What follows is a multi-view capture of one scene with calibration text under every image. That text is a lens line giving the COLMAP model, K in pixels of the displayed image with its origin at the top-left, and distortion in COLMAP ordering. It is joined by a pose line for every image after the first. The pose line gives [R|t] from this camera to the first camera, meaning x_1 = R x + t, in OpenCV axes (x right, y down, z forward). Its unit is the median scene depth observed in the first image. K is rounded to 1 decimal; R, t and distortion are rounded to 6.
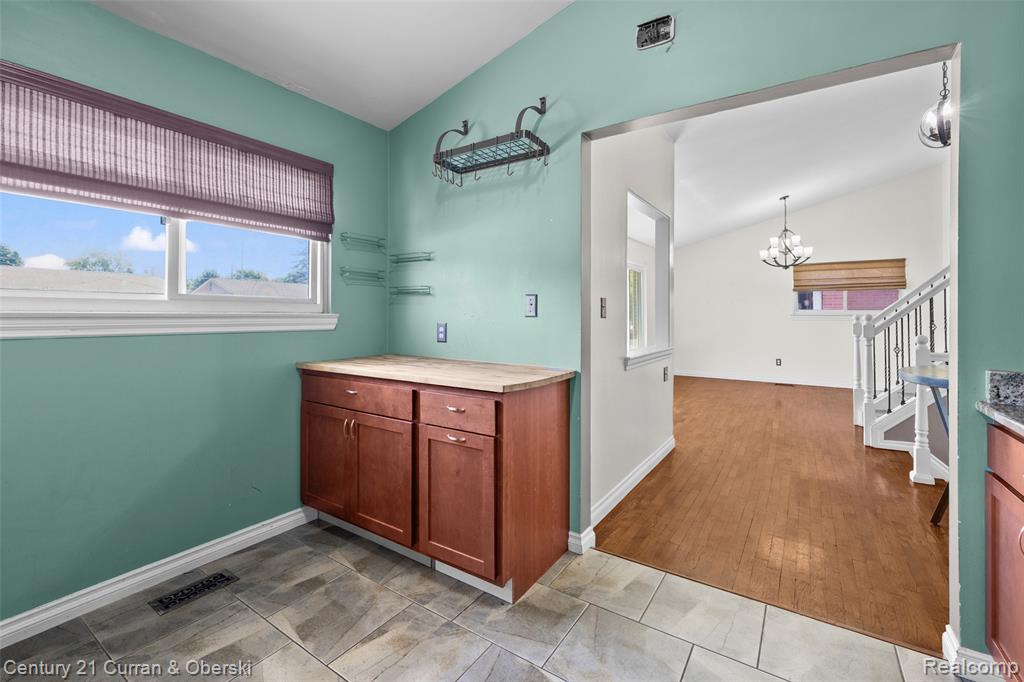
lens RADIAL K [[444.9, 0, 512.9], [0, 444.9, 305.0], [0, 0, 1]] dist [-0.001393, -0.000171]
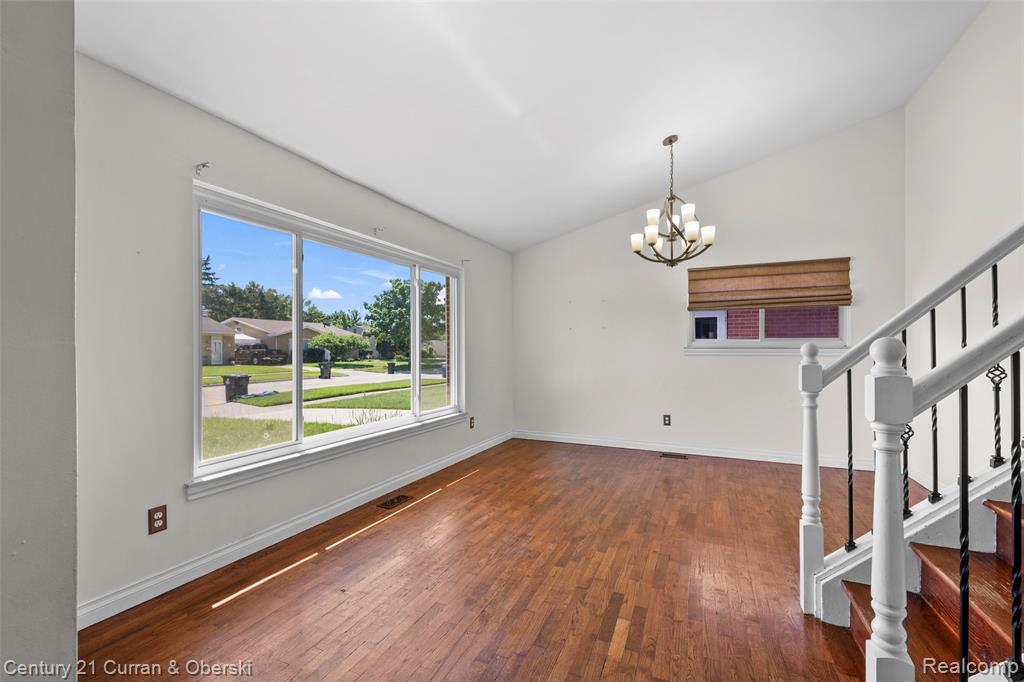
lens RADIAL K [[438.8, 0, 511.8], [0, 438.8, 346.2], [0, 0, 1]] dist [-0.000699, -0.000221]
pose [[0.988123, -0.002598, 0.153645, 0.309518], [0.000441, 0.999901, 0.014069, 0.013201], [-0.153666, -0.013834, 0.988026, 0.453033]]
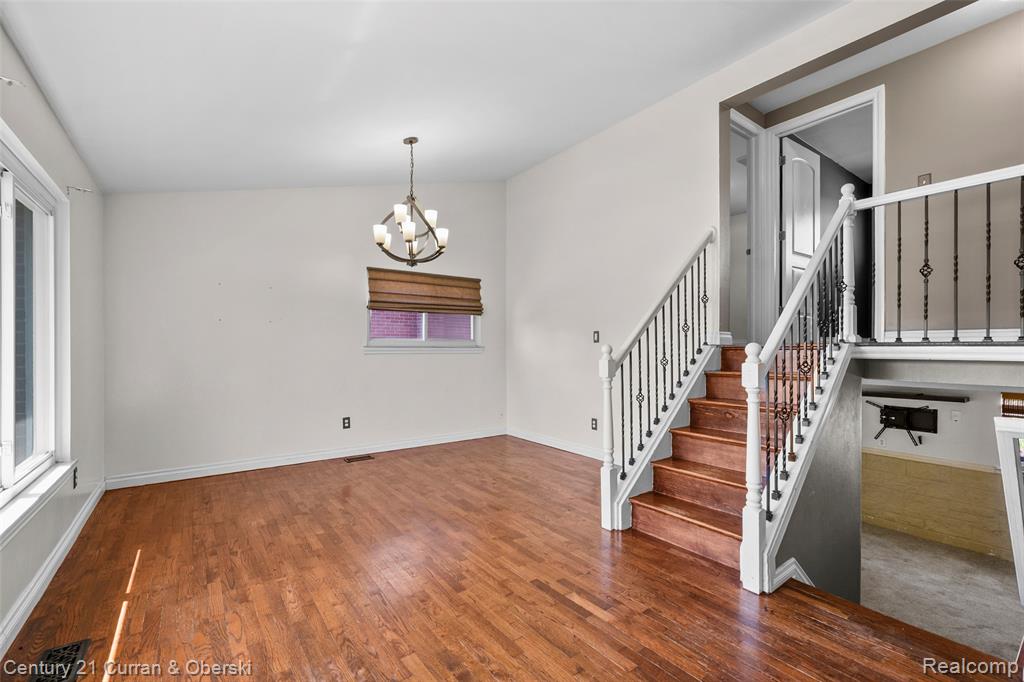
lens RADIAL K [[438.8, 0, 511.8], [0, 438.8, 346.2], [0, 0, 1]] dist [-0.000699, -0.000221]
pose [[0.352605, -0.000715, 0.935772, 0.122547], [-0.018279, 0.999804, 0.007651, 0.015413], [-0.935594, -0.019802, 0.352523, 0.646201]]
